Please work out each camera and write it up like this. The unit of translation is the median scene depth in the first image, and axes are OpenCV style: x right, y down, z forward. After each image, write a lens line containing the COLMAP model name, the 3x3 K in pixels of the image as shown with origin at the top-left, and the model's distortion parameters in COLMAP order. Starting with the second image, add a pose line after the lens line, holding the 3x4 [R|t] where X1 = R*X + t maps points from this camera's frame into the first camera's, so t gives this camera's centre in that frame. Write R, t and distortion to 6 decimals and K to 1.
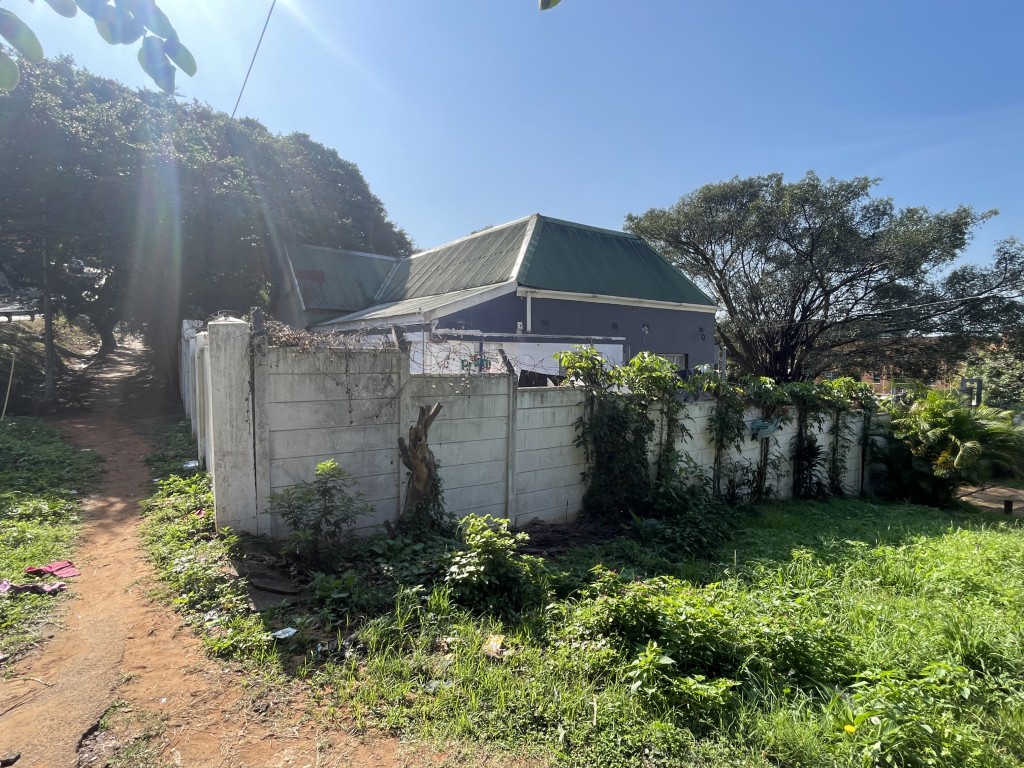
lens RADIAL K [[521.9, 0, 512.0], [0, 521.9, 386.1], [0, 0, 1]] dist [0.001108, 0.000049]
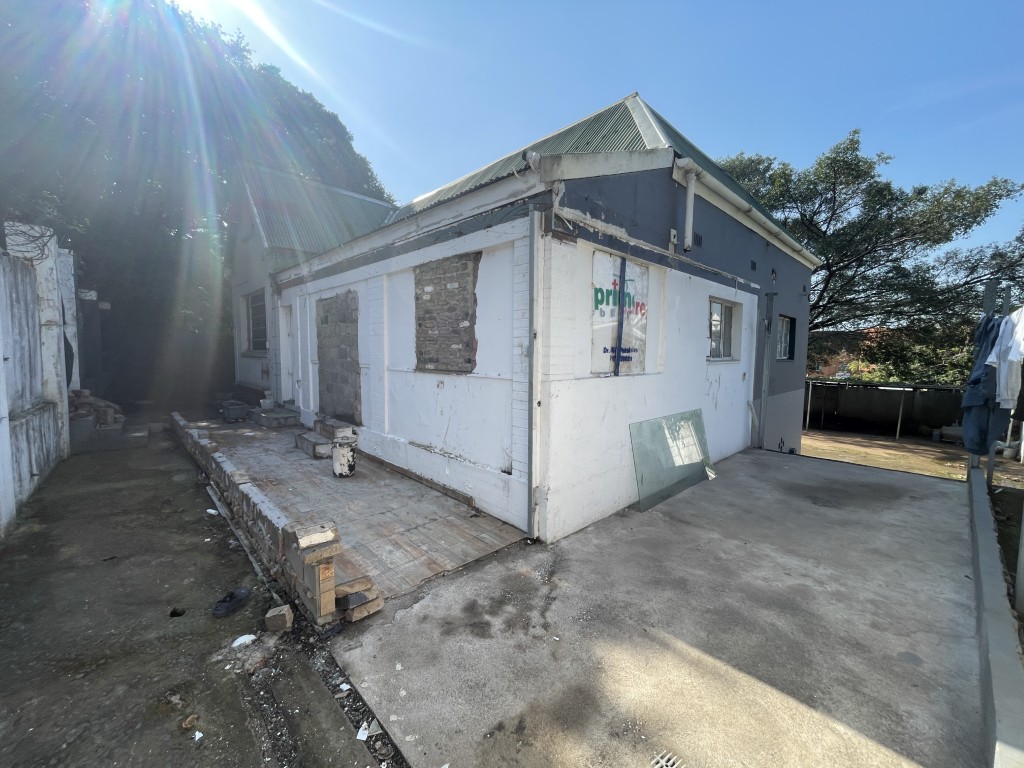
lens RADIAL K [[412.3, 0, 509.5], [0, 412.3, 382.6], [0, 0, 1]] dist [0.000497, -0.001045]
pose [[0.993811, -0.002891, 0.111045, -0.208809], [0.000028, 0.999668, 0.025775, 0.024502], [-0.111083, -0.025612, 0.993481, 0.620254]]
